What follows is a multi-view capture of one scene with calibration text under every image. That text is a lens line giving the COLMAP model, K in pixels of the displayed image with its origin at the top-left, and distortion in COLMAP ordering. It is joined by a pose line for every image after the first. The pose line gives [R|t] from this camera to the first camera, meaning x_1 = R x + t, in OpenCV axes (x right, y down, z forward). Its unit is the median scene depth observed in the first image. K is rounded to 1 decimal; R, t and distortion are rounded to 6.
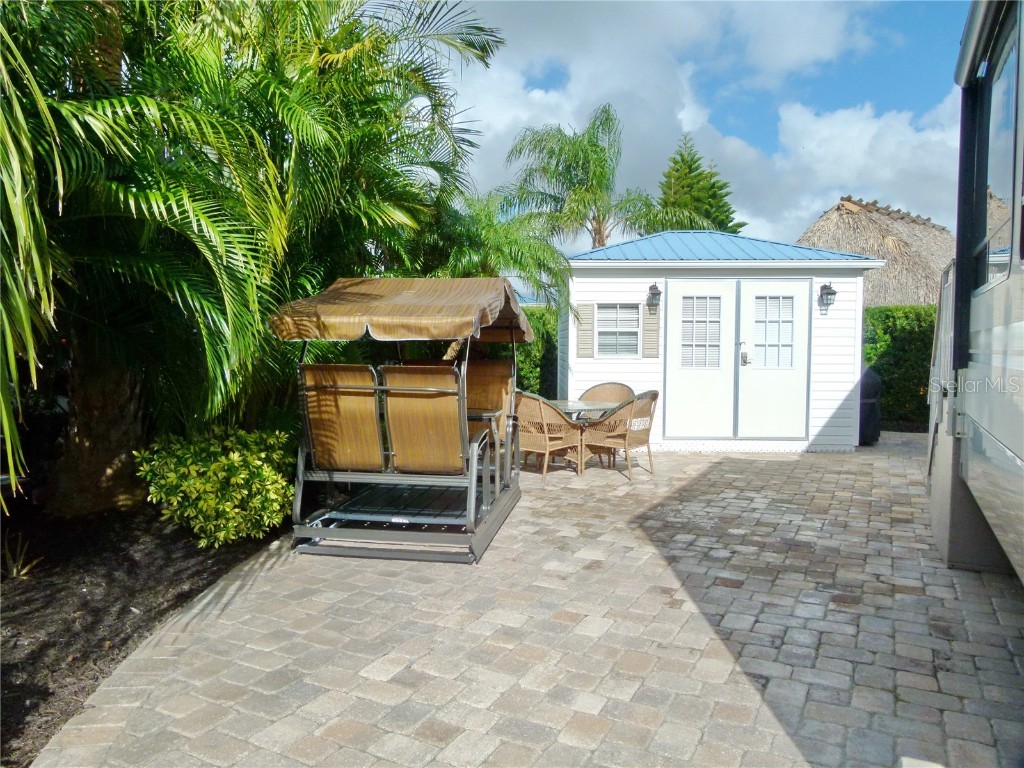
lens RADIAL K [[769.3, 0, 503.3], [0, 769.3, 384.0], [0, 0, 1]] dist [-0.045056, 0.043214]
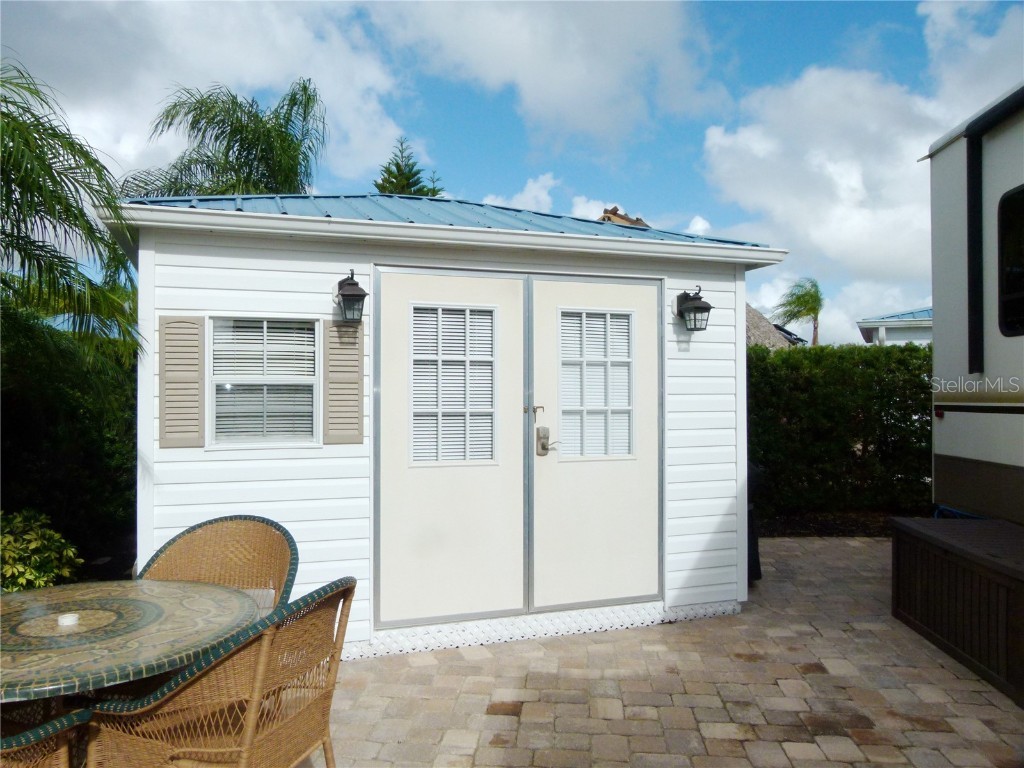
lens RADIAL K [[761.5, 0, 507.7], [0, 761.5, 389.2], [0, 0, 1]] dist [-0.041295, 0.034315]
pose [[0.931105, -0.002652, 0.364741, 0.121852], [0.024813, 0.998118, -0.056086, -0.039251], [-0.363906, 0.061273, 0.929418, 0.566520]]
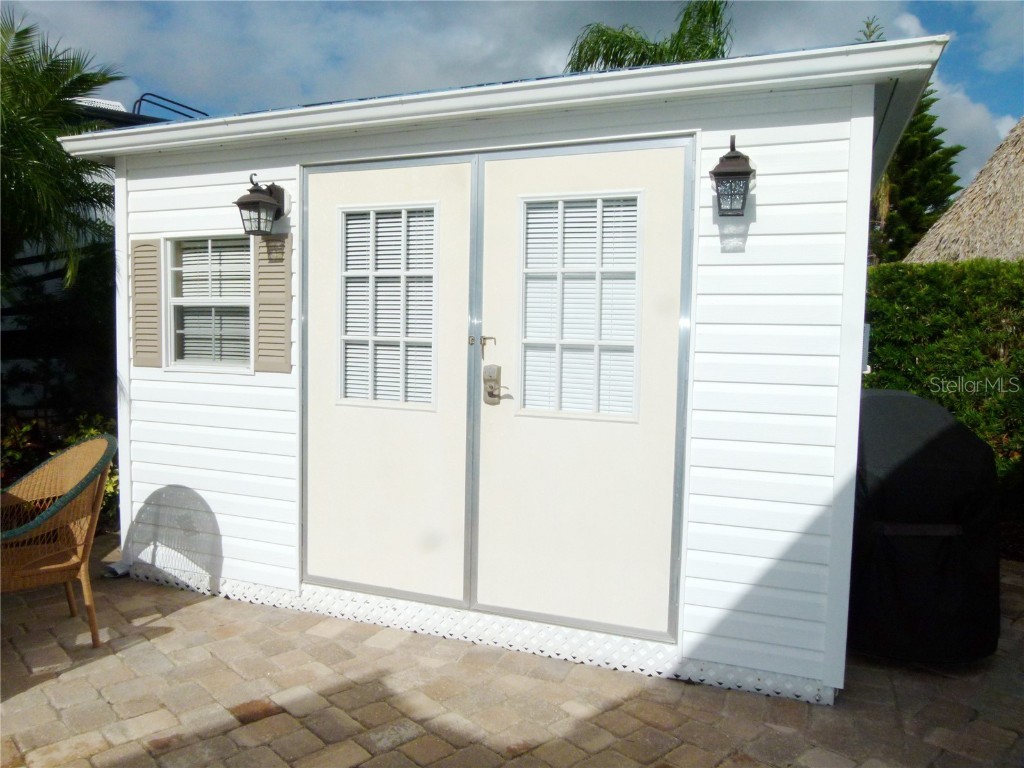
lens RADIAL K [[769.3, 0, 503.3], [0, 769.3, 384.0], [0, 0, 1]] dist [-0.045056, 0.043214]
pose [[0.939030, 0.036935, -0.341846, 0.437542], [-0.032424, 0.999295, 0.018904, -0.039983], [0.342303, -0.006668, 0.939566, 0.674093]]
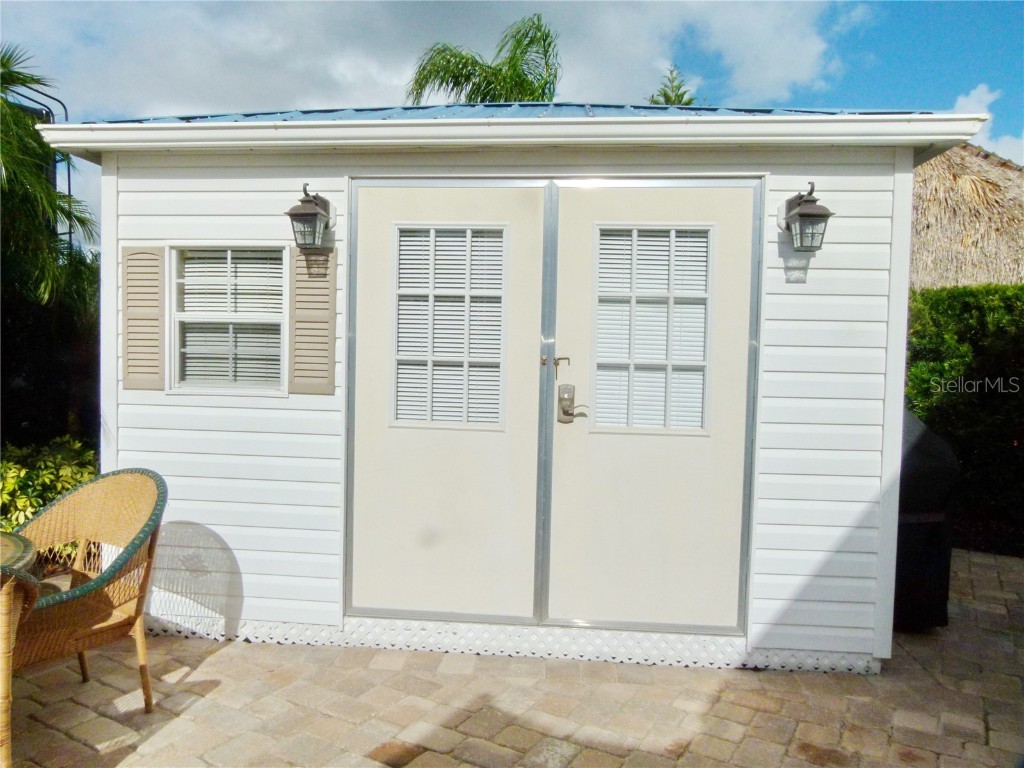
lens RADIAL K [[769.3, 0, 503.3], [0, 769.3, 384.0], [0, 0, 1]] dist [-0.045056, 0.043214]
pose [[0.998089, 0.019845, -0.058524, 0.305610], [-0.020090, 0.999792, -0.003608, -0.040174], [0.058440, 0.004777, 0.998279, 0.640009]]
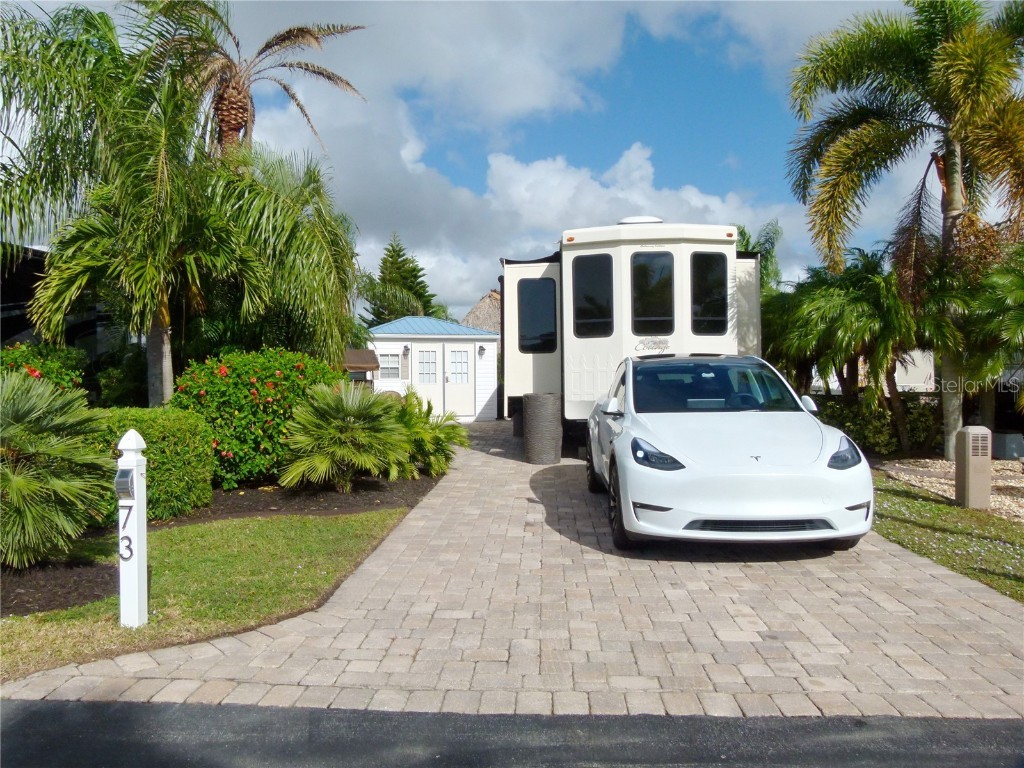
lens RADIAL K [[767.5, 0, 507.6], [0, 767.5, 385.8], [0, 0, 1]] dist [-0.049086, 0.037273]
pose [[0.914281, -0.014592, 0.404817, -0.408751], [0.030360, 0.999009, -0.032559, 0.061272], [-0.403940, 0.042059, 0.913818, -1.056506]]
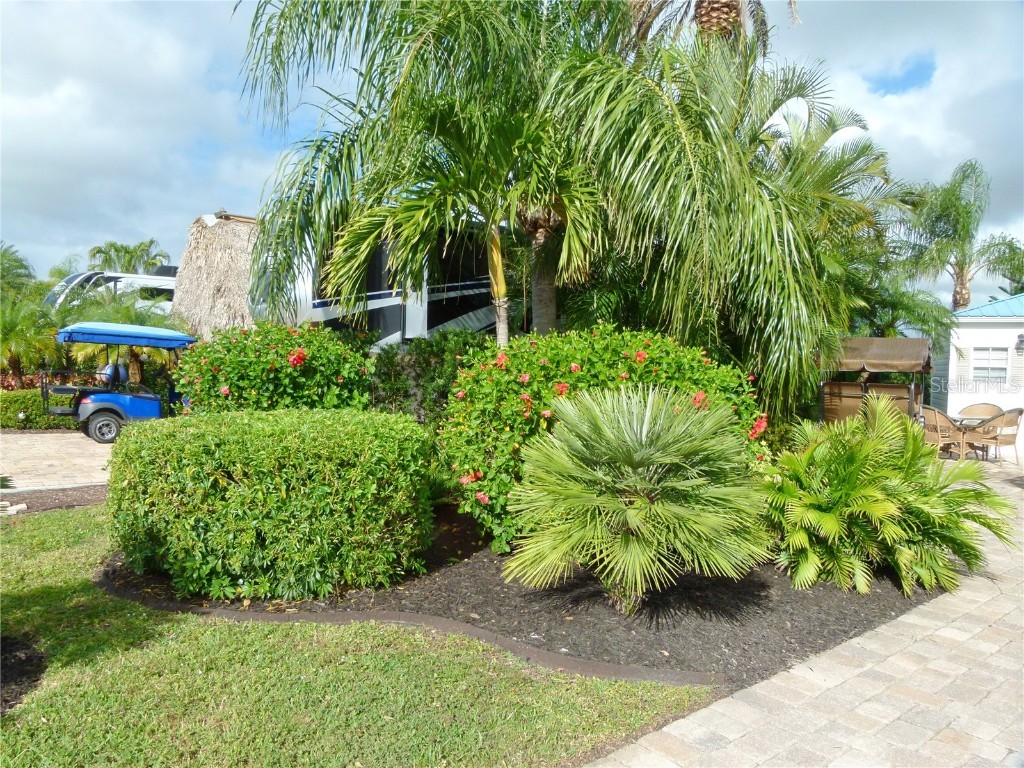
lens RADIAL K [[773.7, 0, 512.0], [0, 773.7, 384.0], [0, 0, 1]] dist [0.002989, 0.002077]
pose [[0.929483, 0.029469, -0.367687, -0.143115], [-0.041387, 0.998841, -0.024569, 0.034214], [0.366537, 0.038054, 0.929625, -0.641391]]
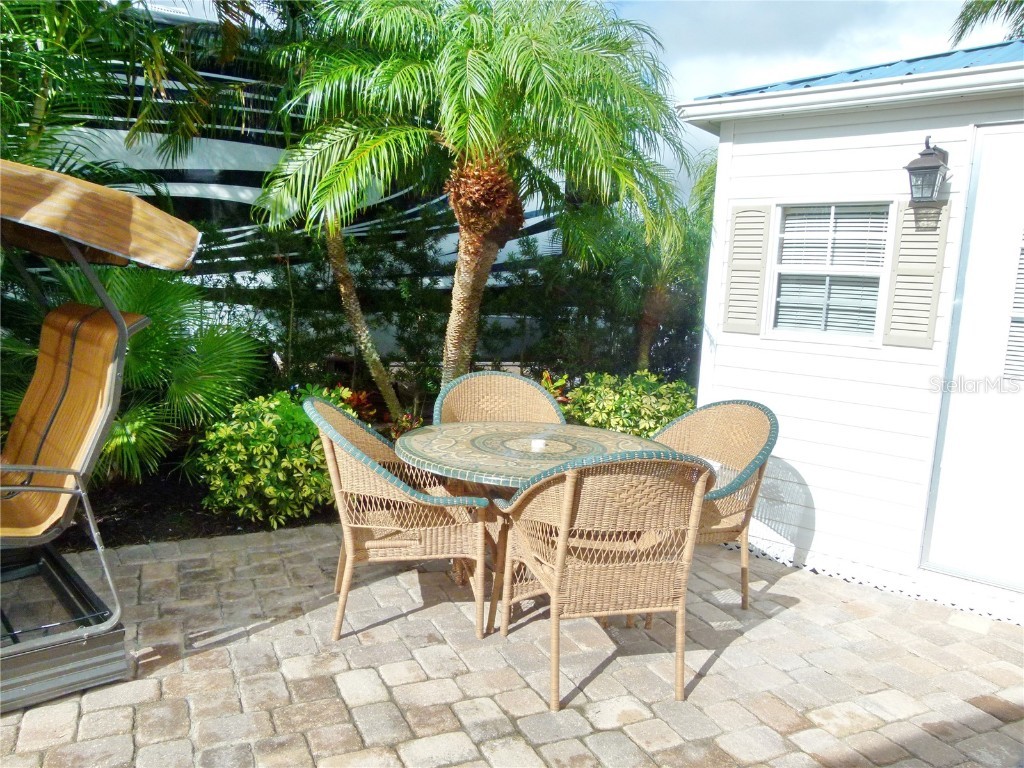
lens RADIAL K [[769.3, 0, 503.3], [0, 769.3, 384.0], [0, 0, 1]] dist [-0.045056, 0.043214]
pose [[0.784057, 0.113808, -0.610166, 0.266528], [-0.080168, 0.993380, 0.082270, -0.031633], [0.615490, -0.015588, 0.787991, 0.587991]]
